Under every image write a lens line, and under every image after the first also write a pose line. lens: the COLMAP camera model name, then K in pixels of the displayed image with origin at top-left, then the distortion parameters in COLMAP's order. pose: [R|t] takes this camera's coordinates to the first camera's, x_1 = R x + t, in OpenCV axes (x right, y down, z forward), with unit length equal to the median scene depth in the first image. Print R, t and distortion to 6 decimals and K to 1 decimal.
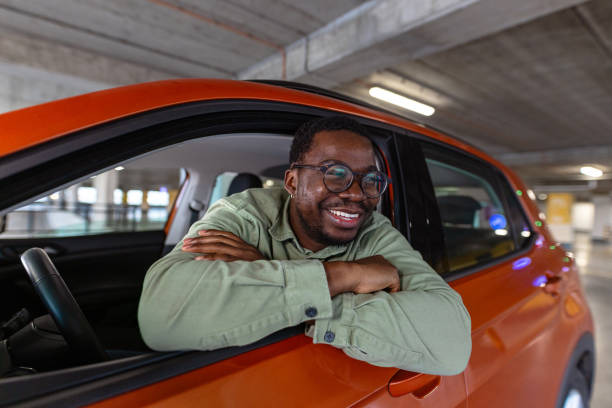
lens RADIAL K [[349.2, 0, 306.6], [0, 349.2, 206.3], [0, 0, 1]] dist [0.000399, 0.002944]
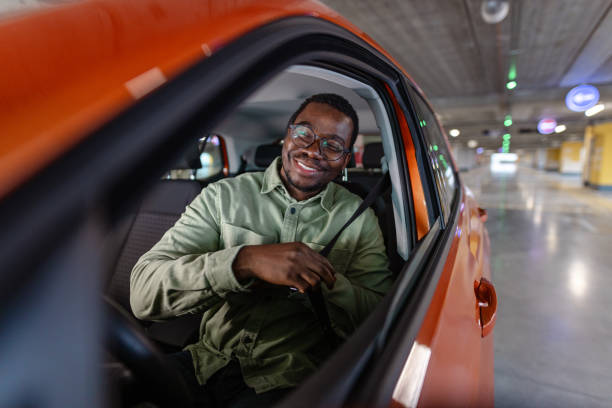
lens RADIAL K [[349.2, 0, 301.3], [0, 349.2, 200.3], [0, 0, 1]] dist [0.000399, 0.002944]
pose [[0.931803, -0.087025, 0.352378, -0.113200], [0.042580, 0.990337, 0.131983, -0.002977], [-0.360459, -0.107978, 0.926504, 0.054996]]
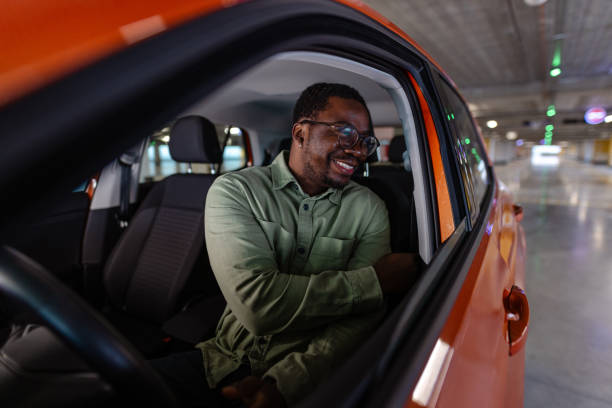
lens RADIAL K [[349.2, 0, 303.3], [0, 349.2, 198.9], [0, 0, 1]] dist [0.000399, 0.002944]
pose [[0.957605, -0.084769, 0.275329, -0.096940], [0.045957, 0.988440, 0.144483, -0.003798], [-0.284394, -0.125704, 0.950431, 0.064931]]
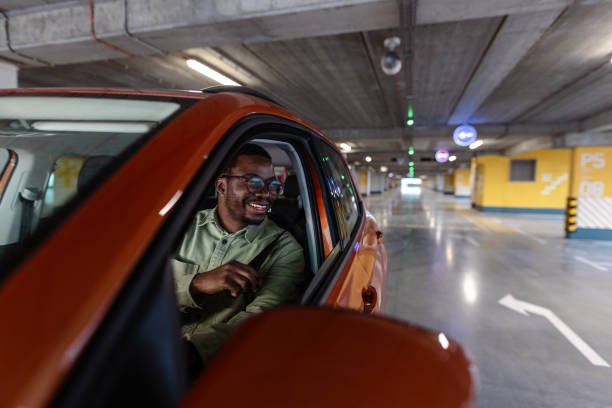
lens RADIAL K [[349.2, 0, 303.3], [0, 349.2, 207.0], [0, 0, 1]] dist [0.000399, 0.002944]
pose [[0.829402, -0.075210, 0.553566, -0.148553], [0.025300, 0.994936, 0.097270, -0.021362], [-0.558079, -0.066671, 0.827105, -0.011541]]
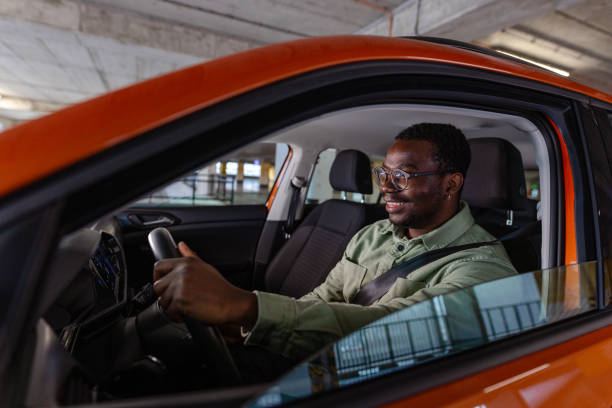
lens RADIAL K [[349.2, 0, 303.9], [0, 349.2, 204.0], [0, 0, 1]] dist [0.000399, 0.002944]
pose [[0.968189, 0.053978, -0.244328, -0.036270], [-0.037718, 0.996781, 0.070749, -0.006509], [0.247361, -0.059282, 0.967108, 0.034909]]
